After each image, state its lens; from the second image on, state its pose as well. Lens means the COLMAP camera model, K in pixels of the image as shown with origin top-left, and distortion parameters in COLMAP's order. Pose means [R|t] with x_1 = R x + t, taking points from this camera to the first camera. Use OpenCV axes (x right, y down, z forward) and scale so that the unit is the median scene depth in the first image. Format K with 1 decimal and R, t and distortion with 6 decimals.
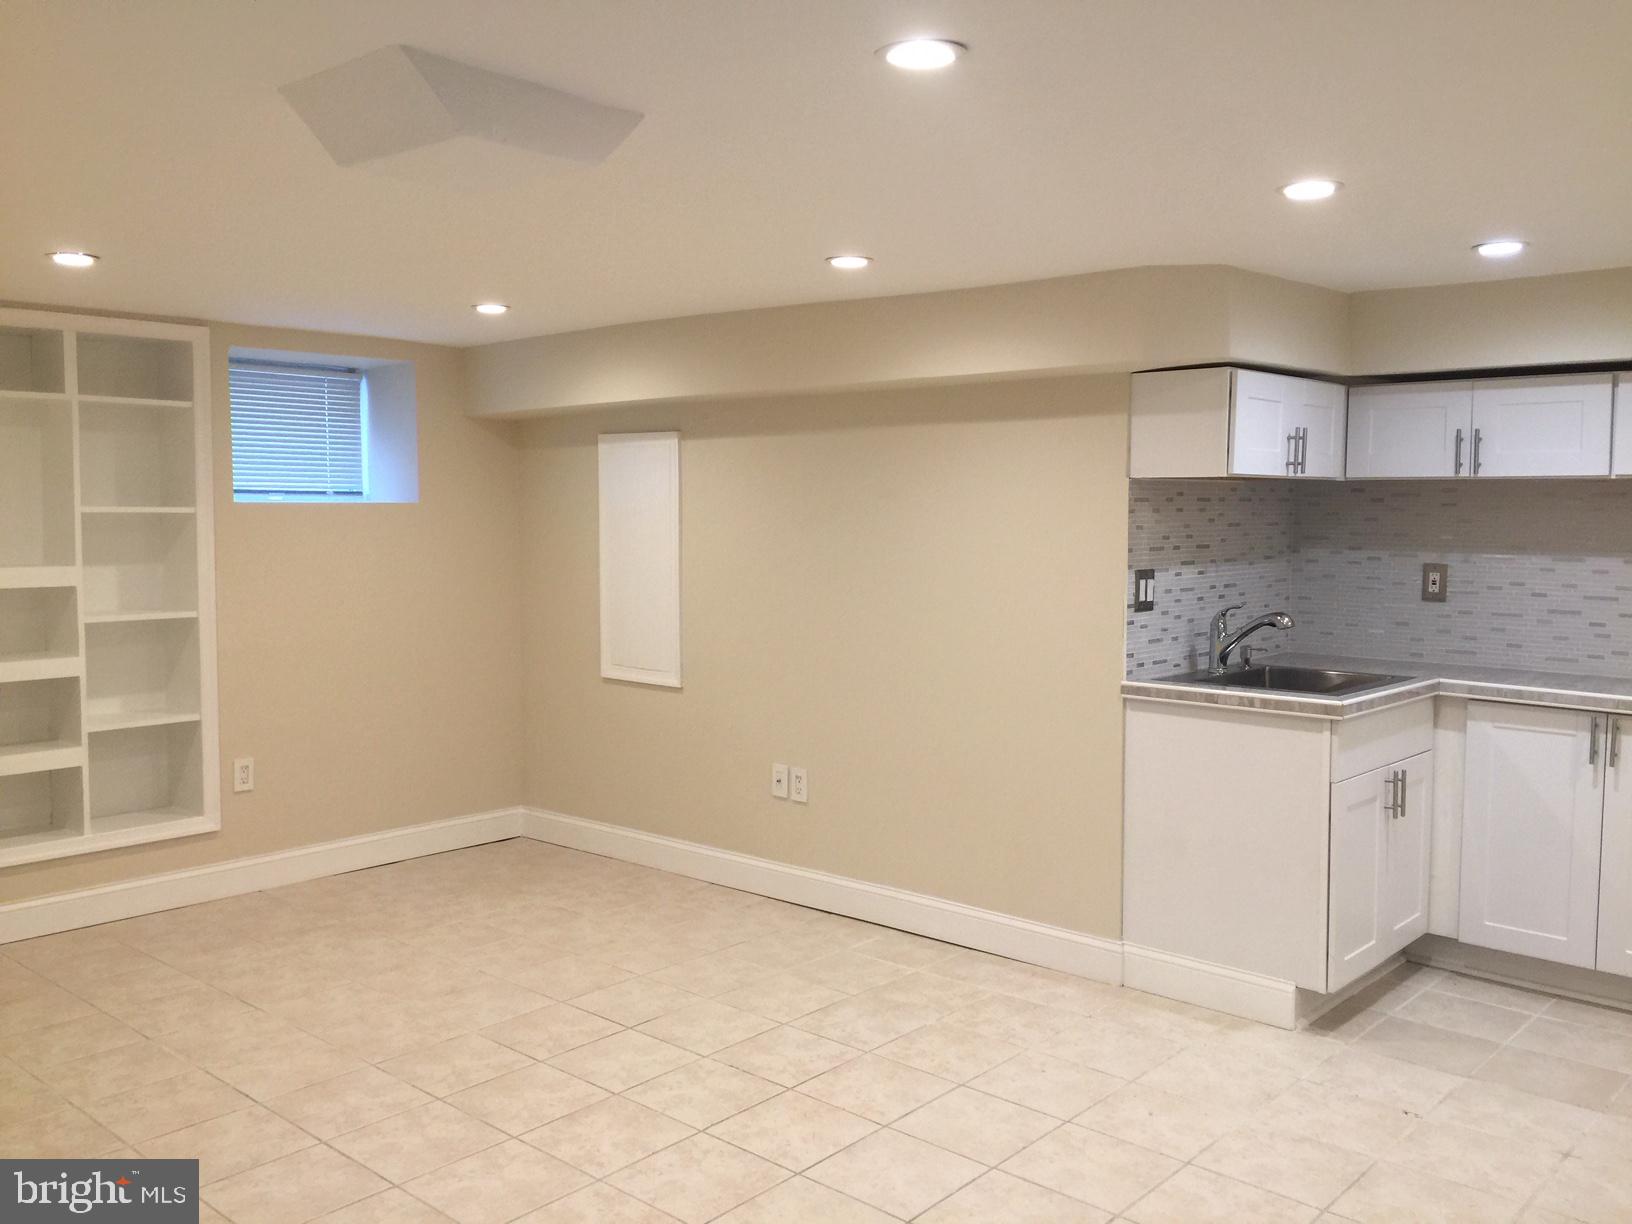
lens RADIAL K [[1394.7, 0, 812.6], [0, 1394.7, 605.9], [0, 0, 1]] dist [0.072952, -0.094438]
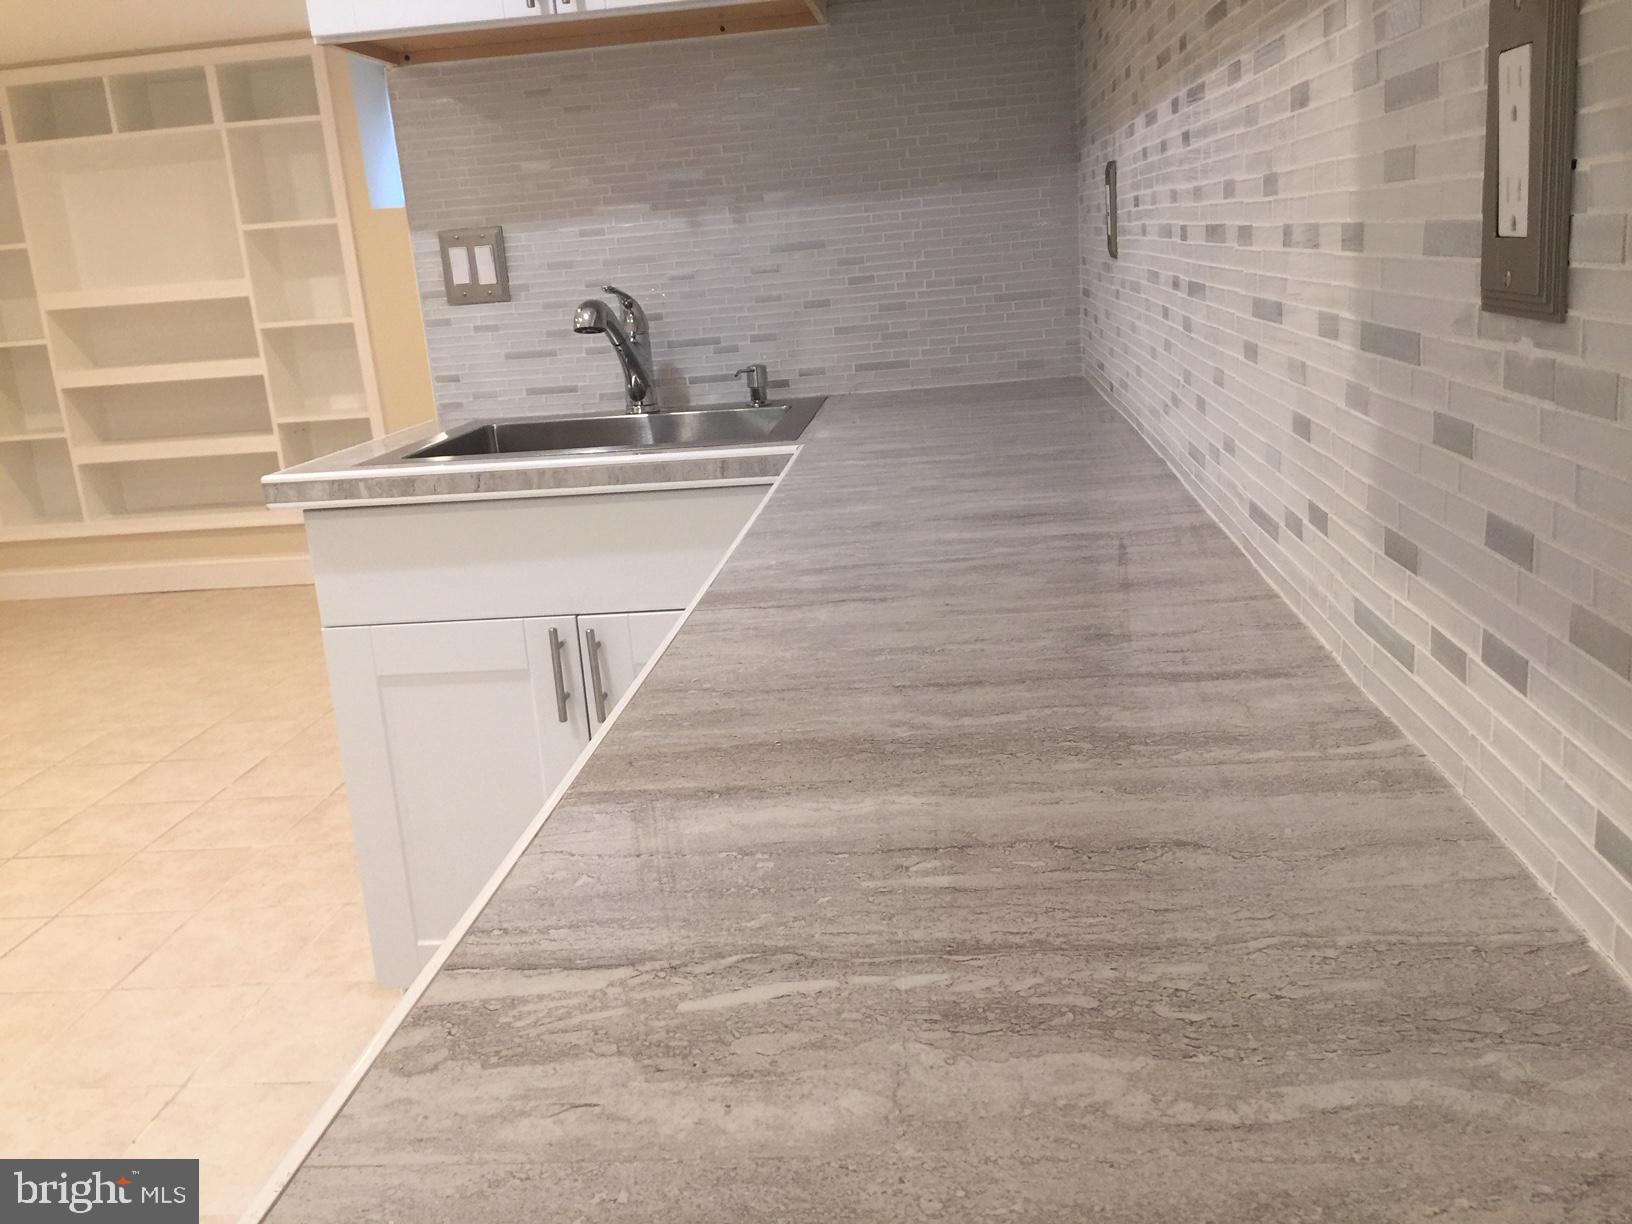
lens RADIAL K [[1394.7, 0, 812.2], [0, 1394.7, 611.3], [0, 0, 1]] dist [0.072952, -0.094438]
pose [[0.588626, 0.153544, -0.793690, 0.719821], [0.024643, 0.977932, 0.207463, 0.010320], [0.808030, -0.141677, 0.571853, 0.675896]]
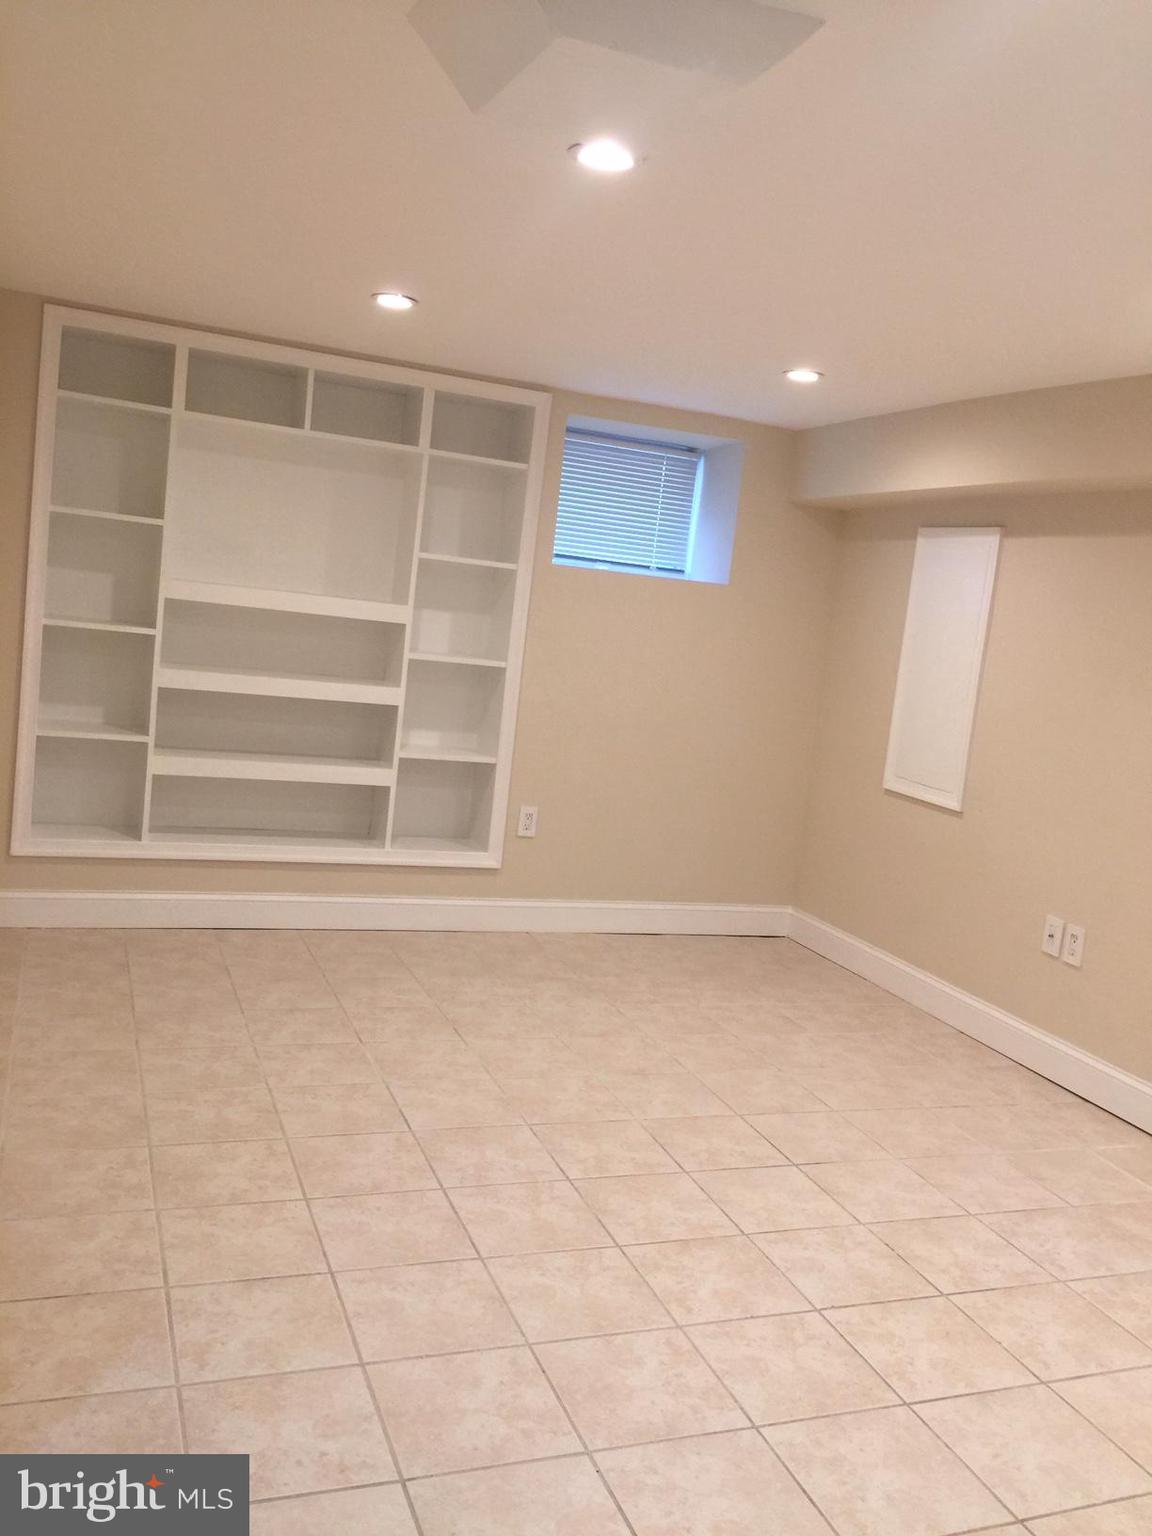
lens RADIAL K [[1312.6, 0, 588.1], [0, 1312.6, 752.1], [0, 0, 1]] dist [0.072952, -0.094438]
pose [[0.886191, 0.150311, -0.438260, 0.068922], [-0.141892, 0.988509, 0.052114, 0.011330], [0.441057, 0.016003, 0.897336, 0.145330]]
